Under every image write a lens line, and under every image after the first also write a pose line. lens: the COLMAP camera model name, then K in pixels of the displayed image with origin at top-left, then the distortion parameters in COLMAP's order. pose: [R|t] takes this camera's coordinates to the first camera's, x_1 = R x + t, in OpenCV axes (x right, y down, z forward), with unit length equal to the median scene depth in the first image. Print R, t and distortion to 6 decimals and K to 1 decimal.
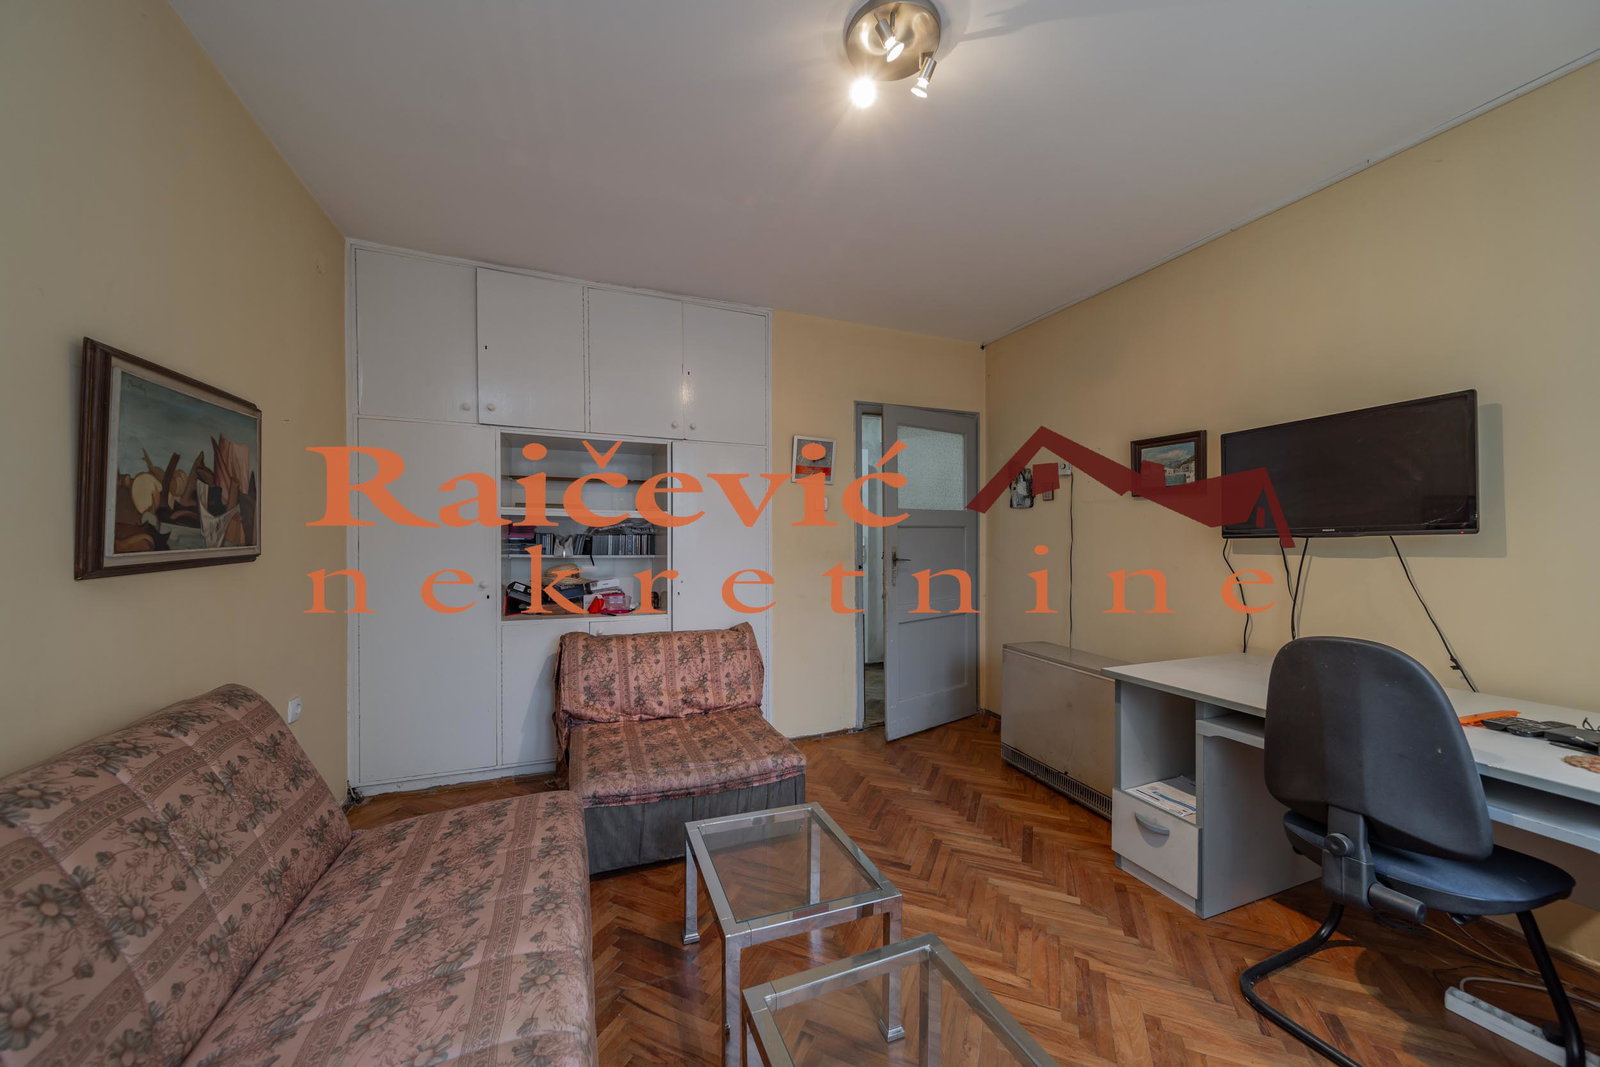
lens RADIAL K [[559.8, 0, 802.5], [0, 559.8, 543.8], [0, 0, 1]] dist [-0.000009, 0.000004]
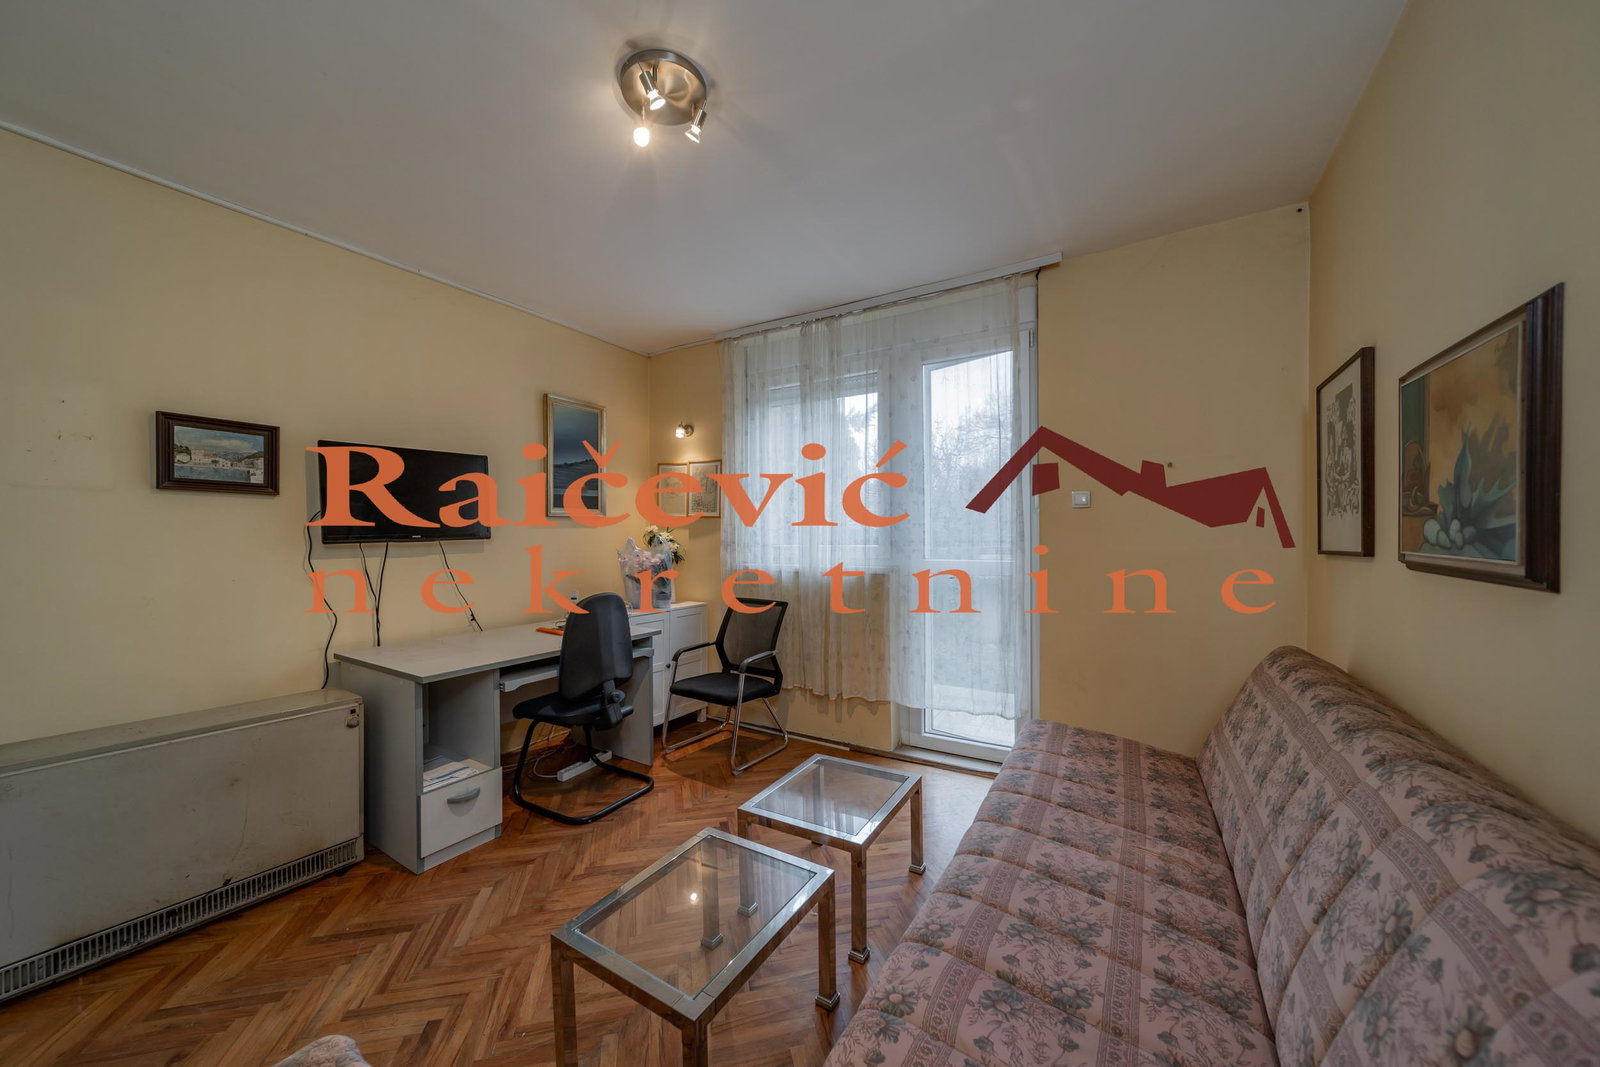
lens RADIAL K [[559.8, 0, 804.3], [0, 559.8, 530.2], [0, 0, 1]] dist [-0.000009, 0.000004]
pose [[-0.594027, 0.008570, 0.804400, -0.695035], [0.011998, 0.999926, -0.001793, -0.027803], [-0.804356, 0.008586, -0.594086, 1.101471]]
